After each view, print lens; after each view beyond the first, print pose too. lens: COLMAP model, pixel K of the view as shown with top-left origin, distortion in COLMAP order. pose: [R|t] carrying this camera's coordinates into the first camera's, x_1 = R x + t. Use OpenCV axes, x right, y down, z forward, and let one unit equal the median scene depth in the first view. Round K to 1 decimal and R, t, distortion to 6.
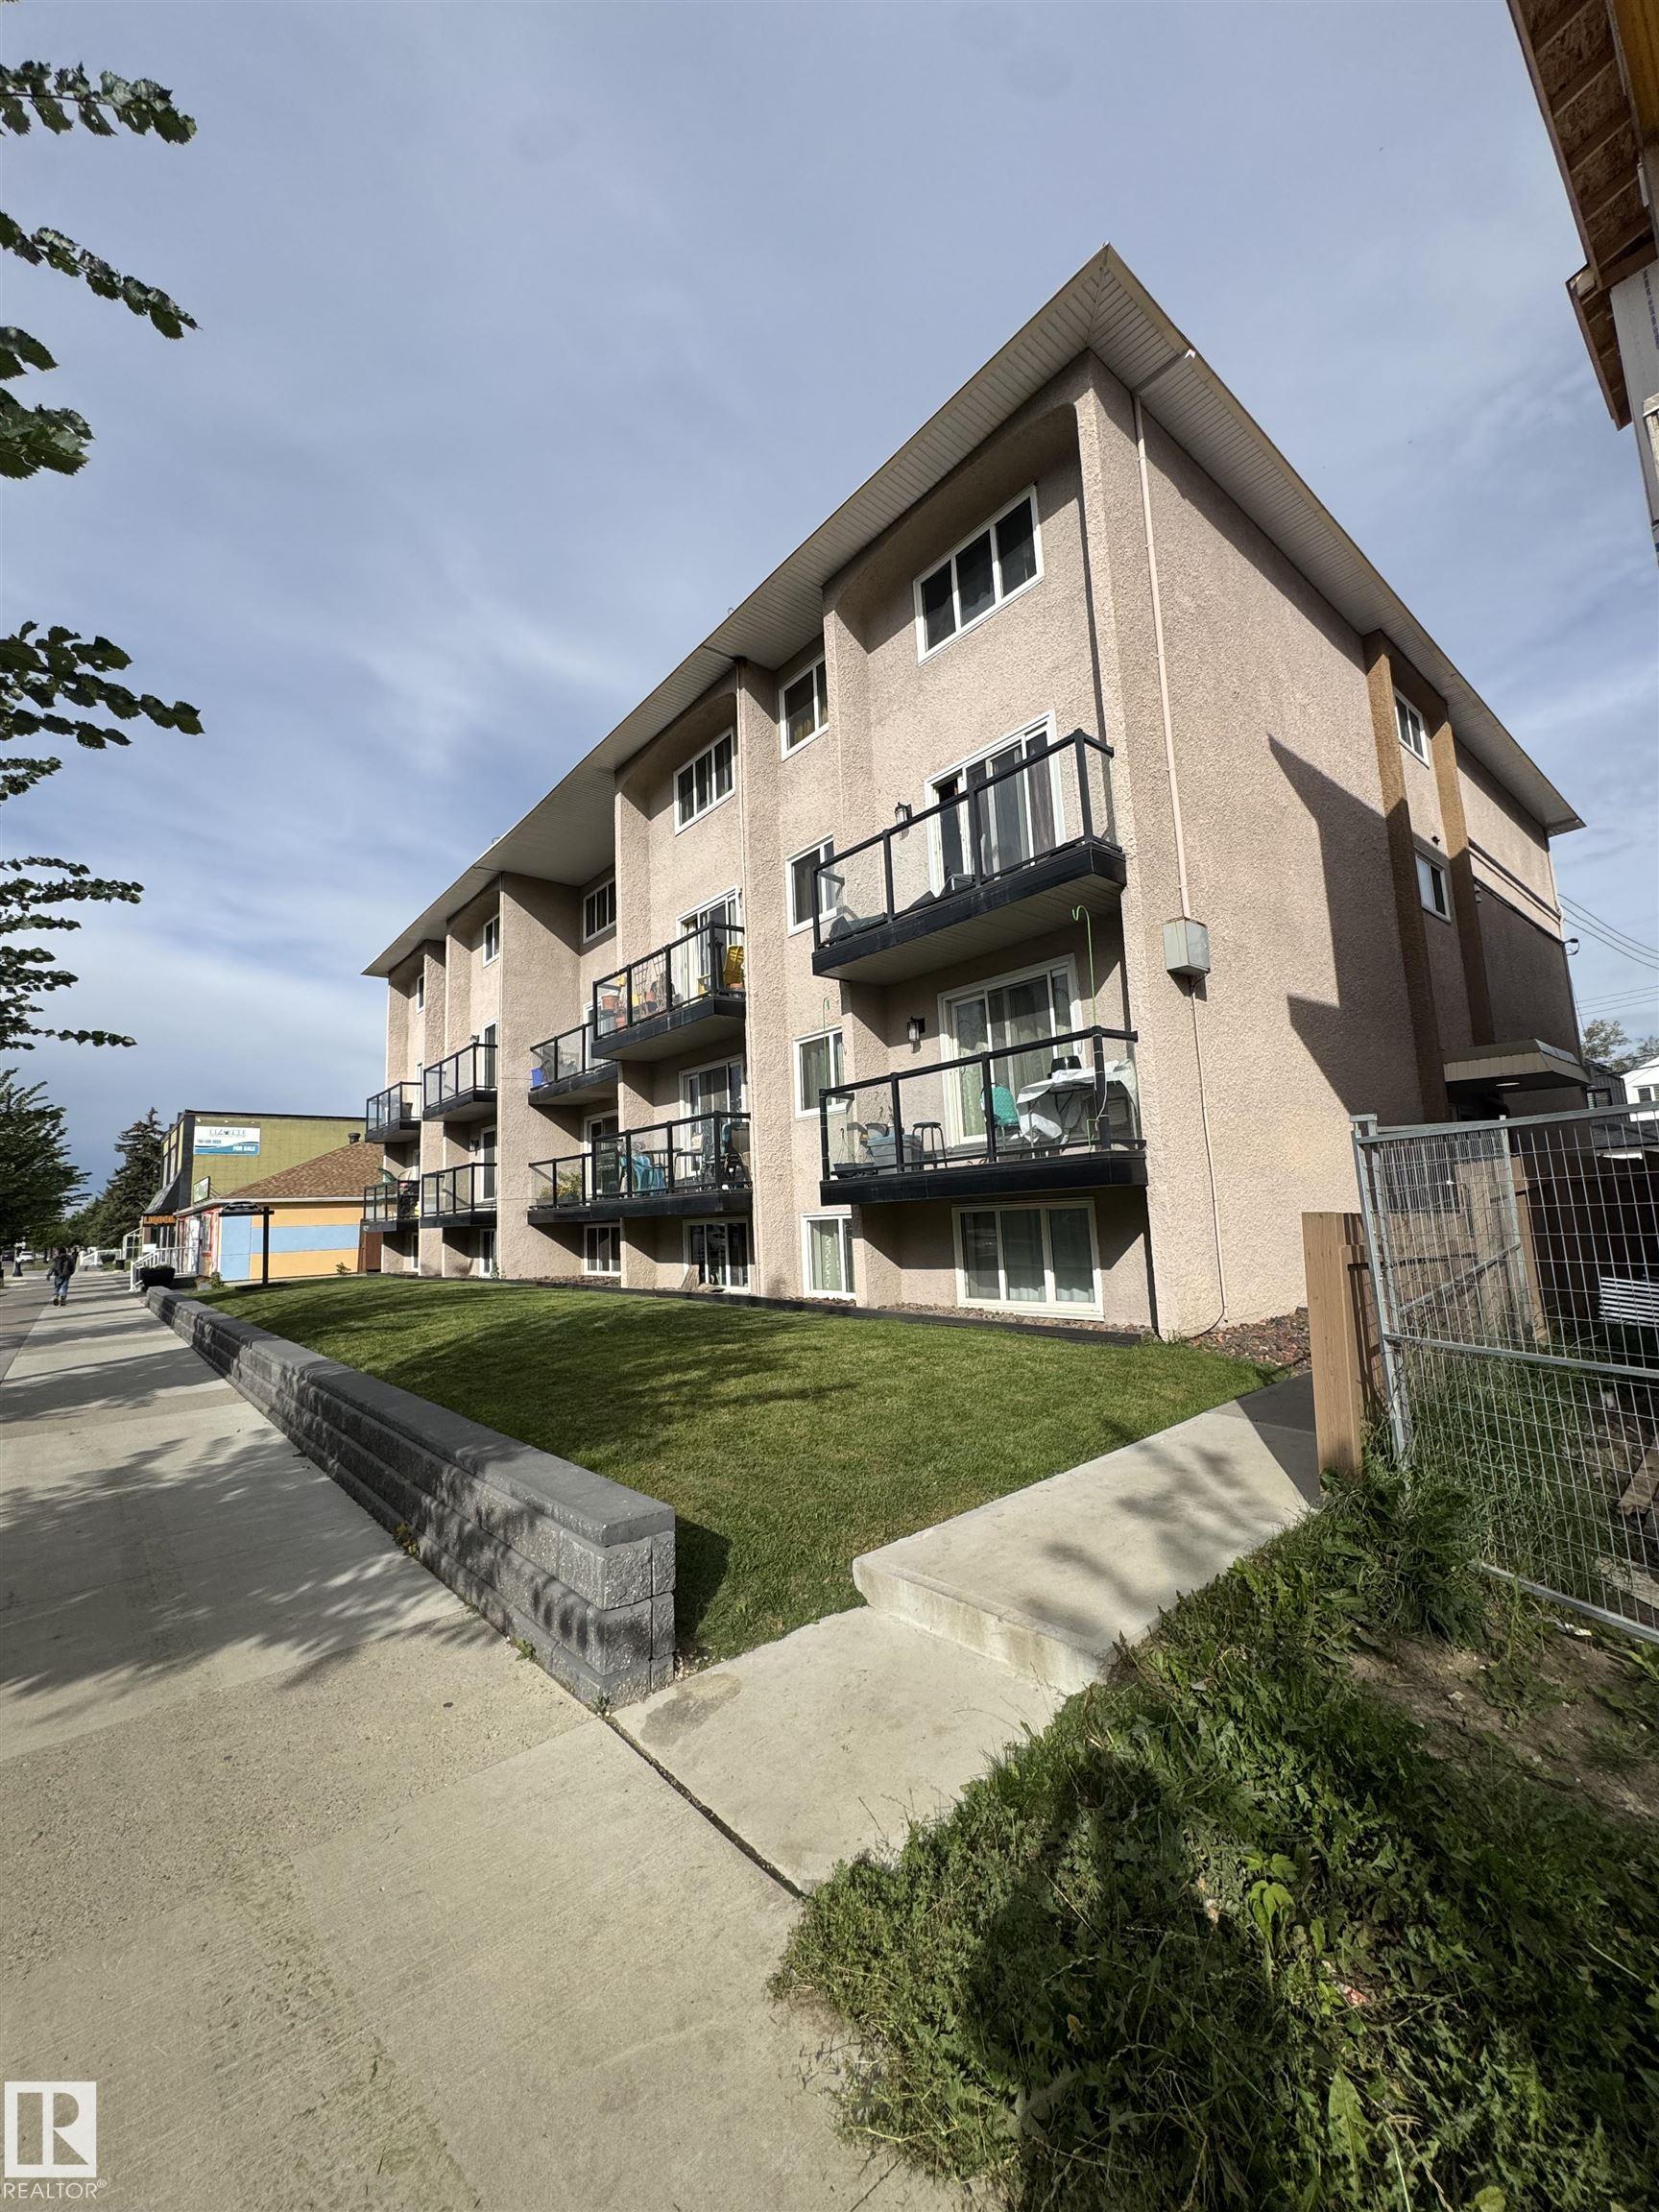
lens RADIAL K [[883.5, 0, 834.2], [0, 883.5, 1108.3], [0, 0, 1]] dist [-0.005734, -0.000148]
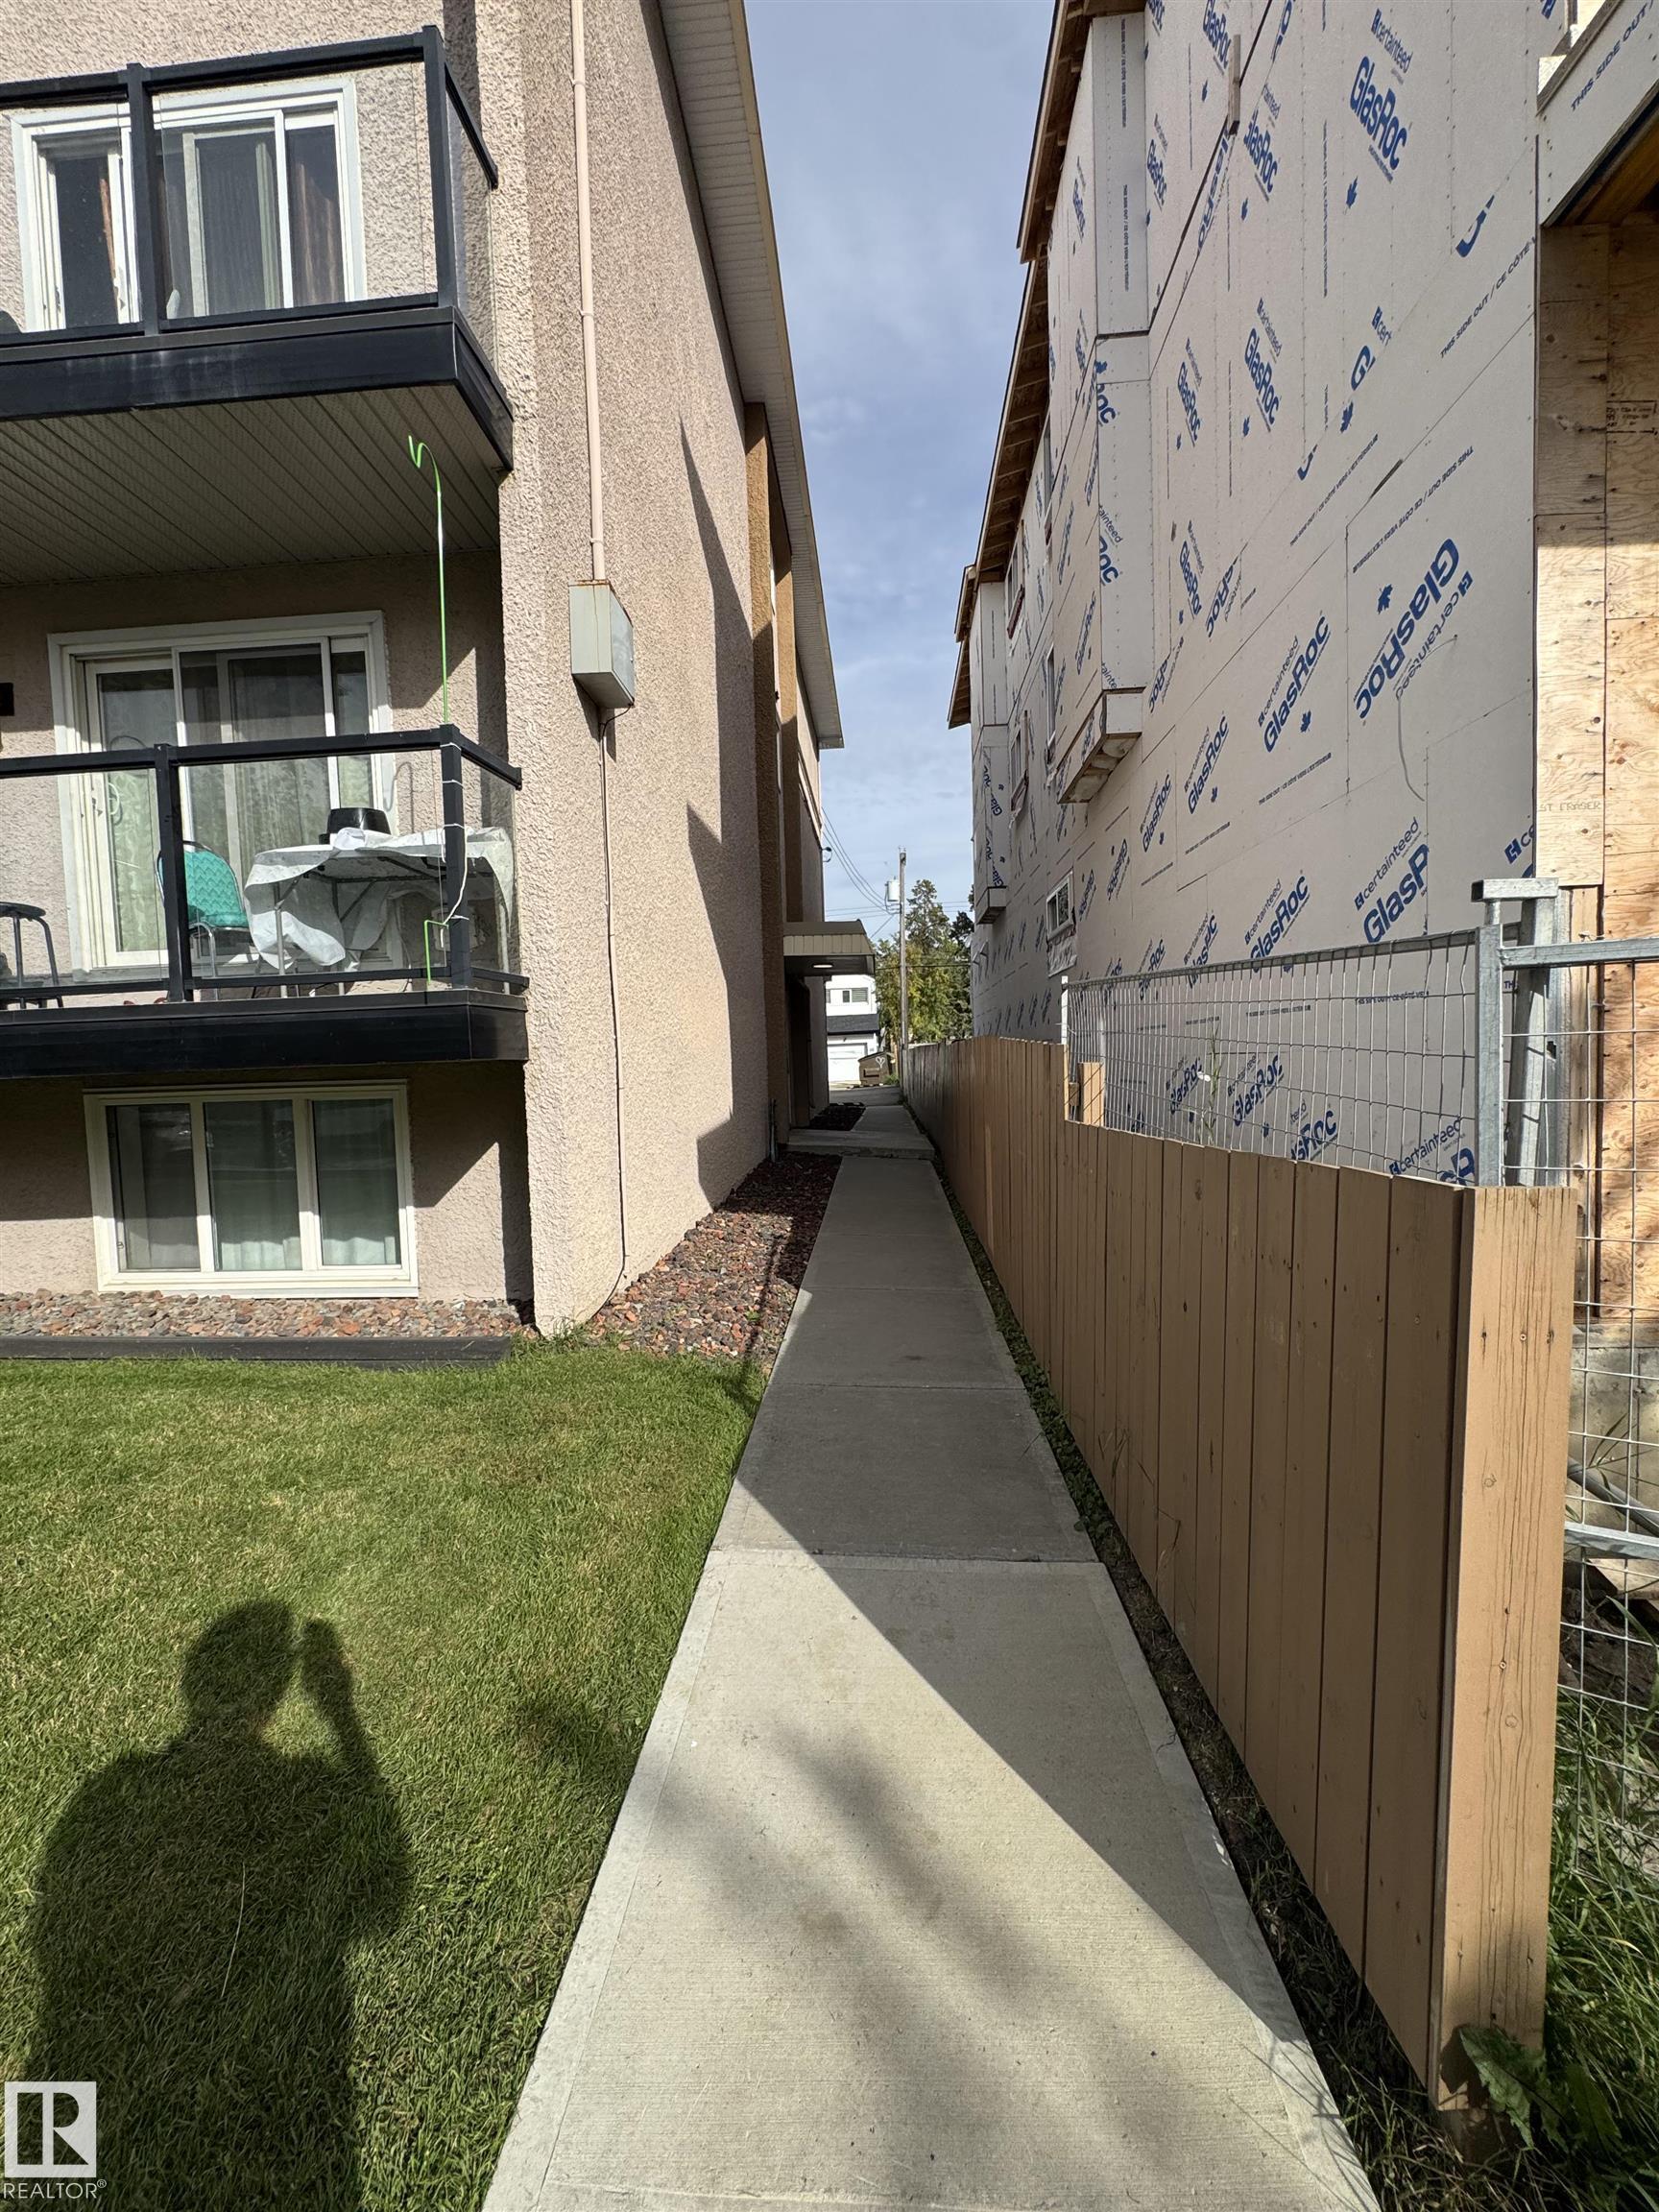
lens RADIAL K [[883.5, 0, 834.2], [0, 883.5, 1108.3], [0, 0, 1]] dist [-0.005734, -0.000148]
pose [[0.695605, -0.013031, 0.718307, 0.081321], [-0.092122, 0.989964, 0.107170, 0.034131], [-0.712494, -0.140720, 0.687423, 0.415846]]
